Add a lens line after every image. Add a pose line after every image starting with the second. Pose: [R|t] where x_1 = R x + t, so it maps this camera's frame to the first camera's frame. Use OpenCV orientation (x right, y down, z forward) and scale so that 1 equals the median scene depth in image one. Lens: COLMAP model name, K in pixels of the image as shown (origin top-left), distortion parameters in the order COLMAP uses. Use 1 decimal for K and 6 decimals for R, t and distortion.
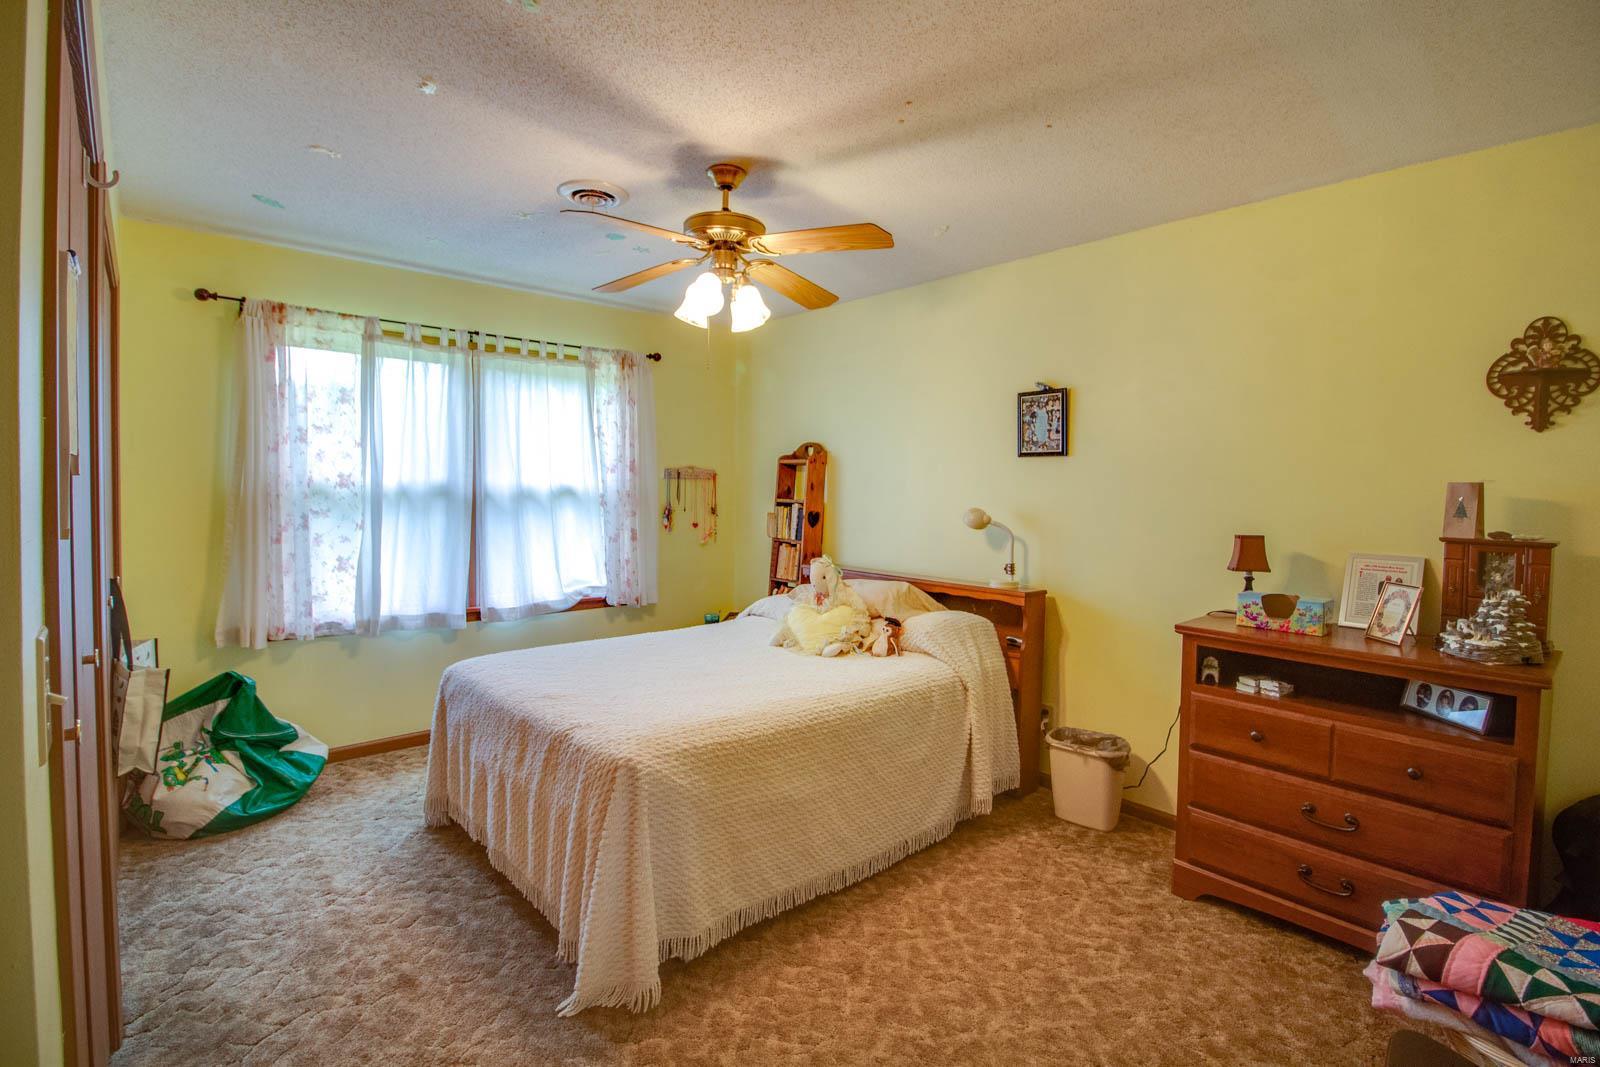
lens RADIAL K [[747.8, 0, 799.8], [0, 747.8, 510.4], [0, 0, 1]] dist [0.001453, -0.013650]
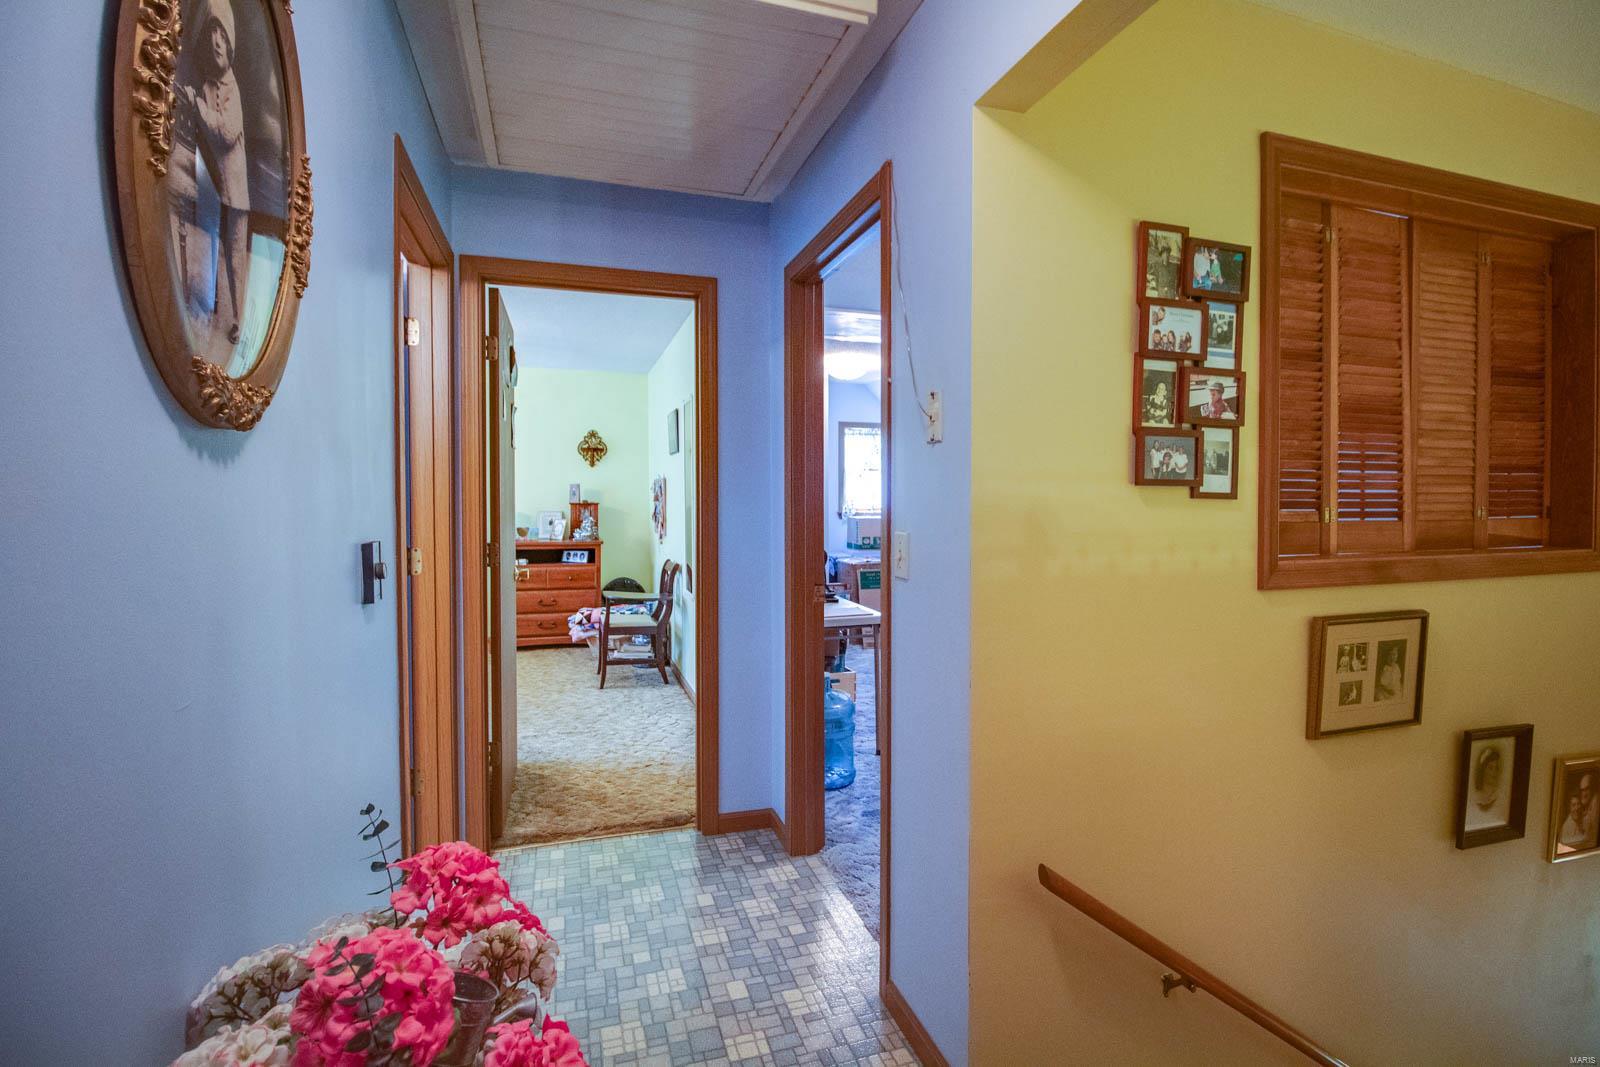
lens RADIAL K [[747.8, 0, 799.8], [0, 747.8, 510.4], [0, 0, 1]] dist [0.001453, -0.013650]
pose [[0.412114, -0.032394, 0.910556, -1.509118], [0.034007, 0.999218, 0.020157, 0.039616], [-0.910497, 0.022658, 0.412894, -1.087308]]
